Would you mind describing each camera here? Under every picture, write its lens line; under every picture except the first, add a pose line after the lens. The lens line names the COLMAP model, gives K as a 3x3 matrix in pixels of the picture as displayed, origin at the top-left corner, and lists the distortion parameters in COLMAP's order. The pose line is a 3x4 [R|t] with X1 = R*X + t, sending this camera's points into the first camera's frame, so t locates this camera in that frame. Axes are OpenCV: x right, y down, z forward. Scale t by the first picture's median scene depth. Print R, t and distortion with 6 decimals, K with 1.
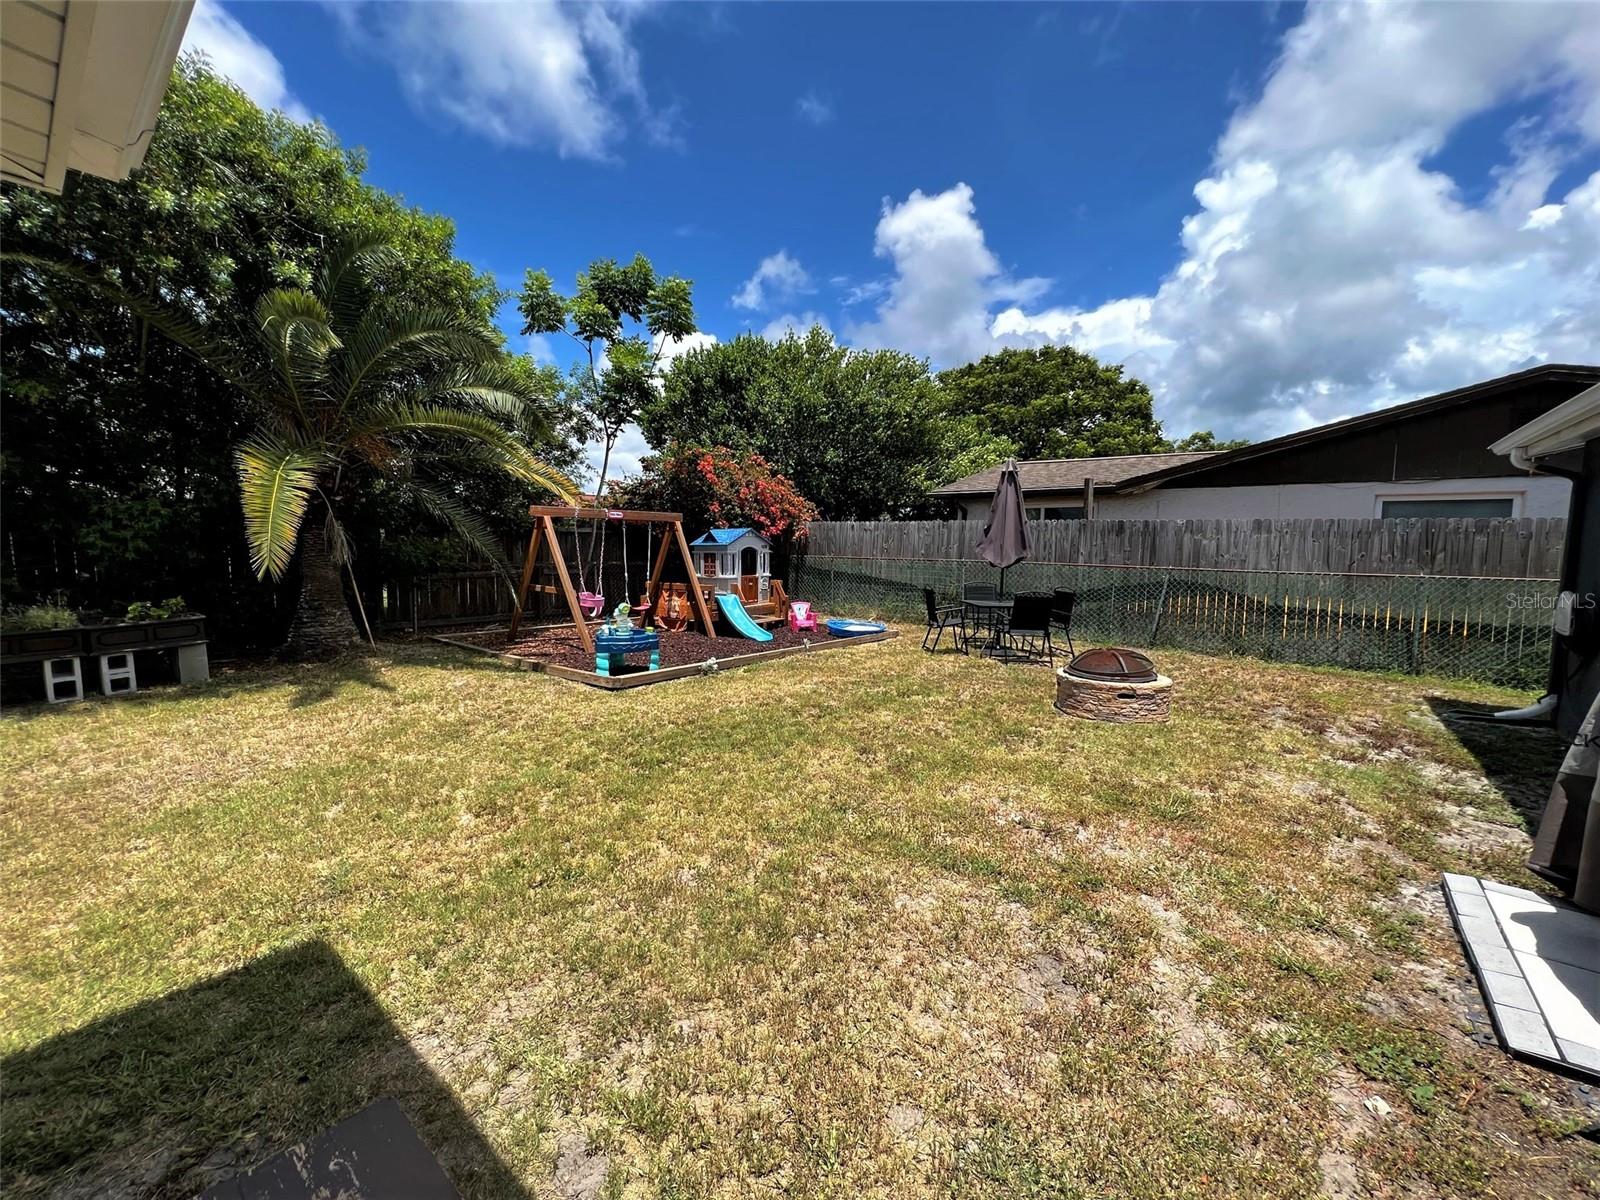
lens RADIAL K [[645.3, 0, 790.6], [0, 645.3, 589.4], [0, 0, 1]] dist [0.001428, -0.000253]
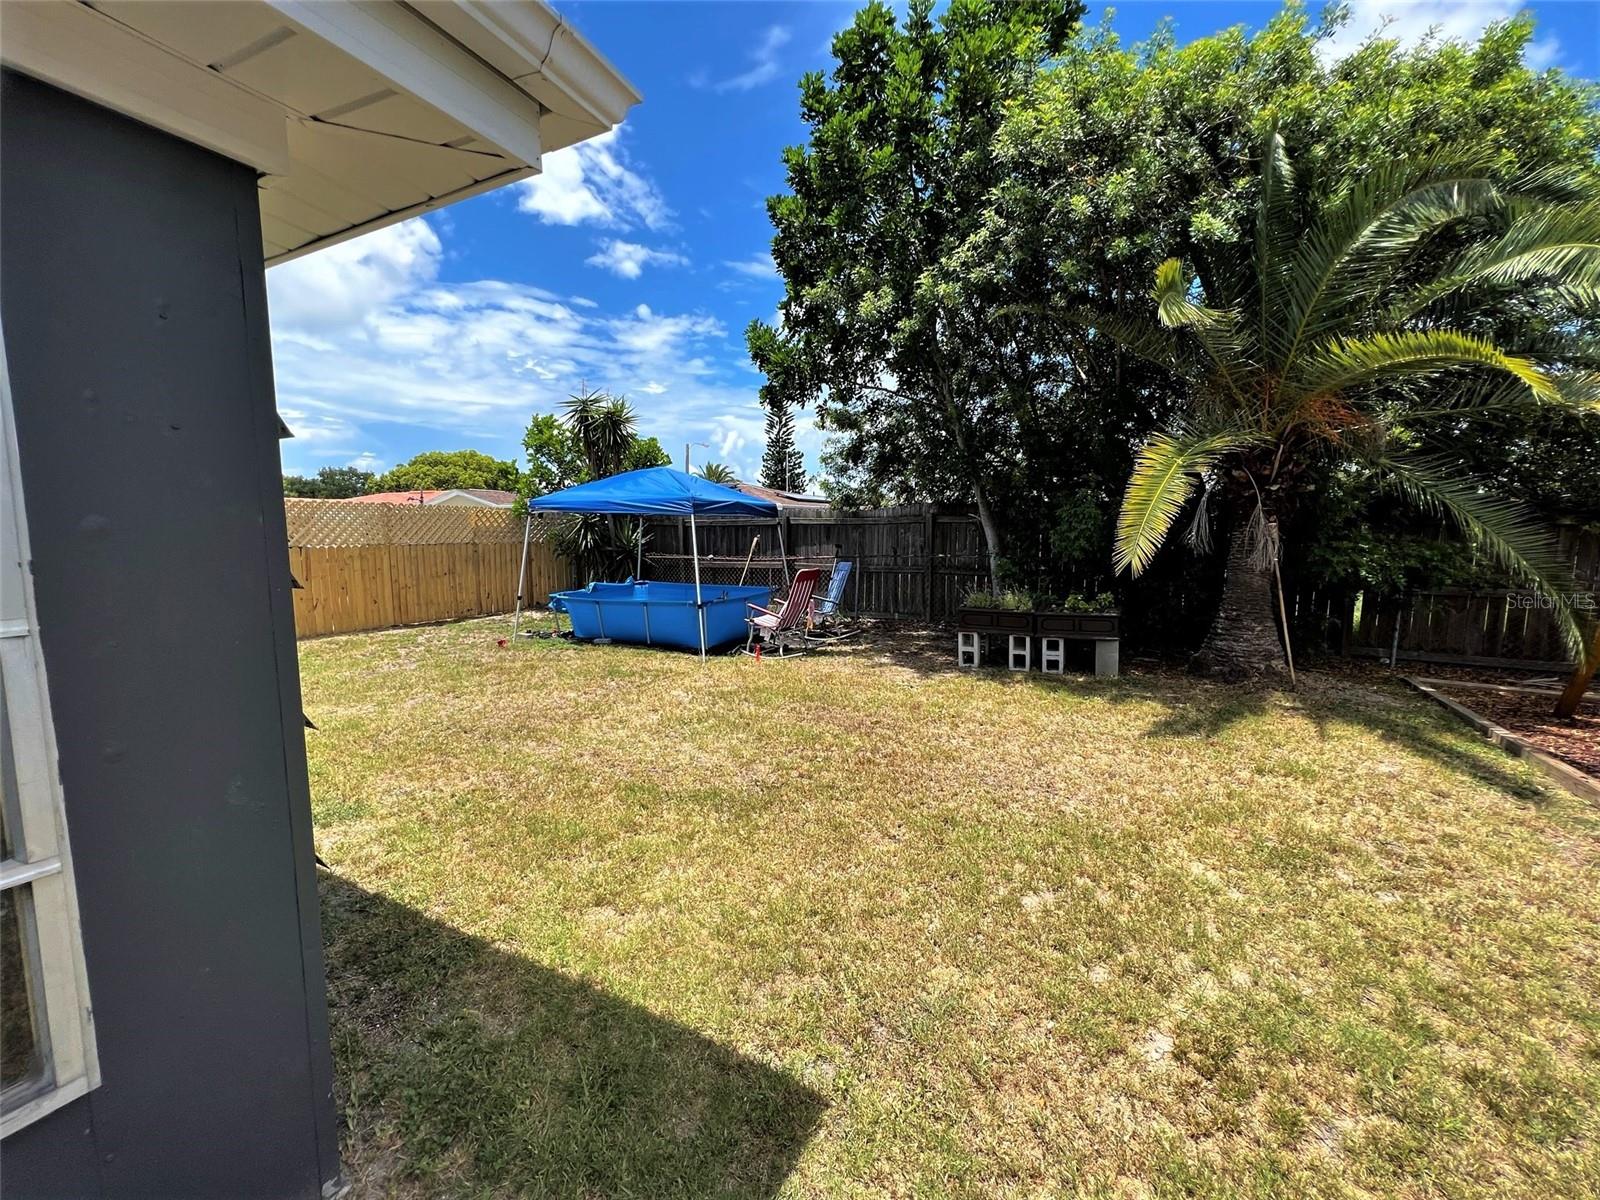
lens RADIAL K [[645.3, 0, 790.2], [0, 645.3, 593.5], [0, 0, 1]] dist [0.001428, -0.000253]
pose [[0.203061, 0.091516, -0.974880, -0.037628], [-0.076403, 0.994068, 0.077403, -0.039221], [0.976181, 0.058766, 0.208849, 0.374302]]
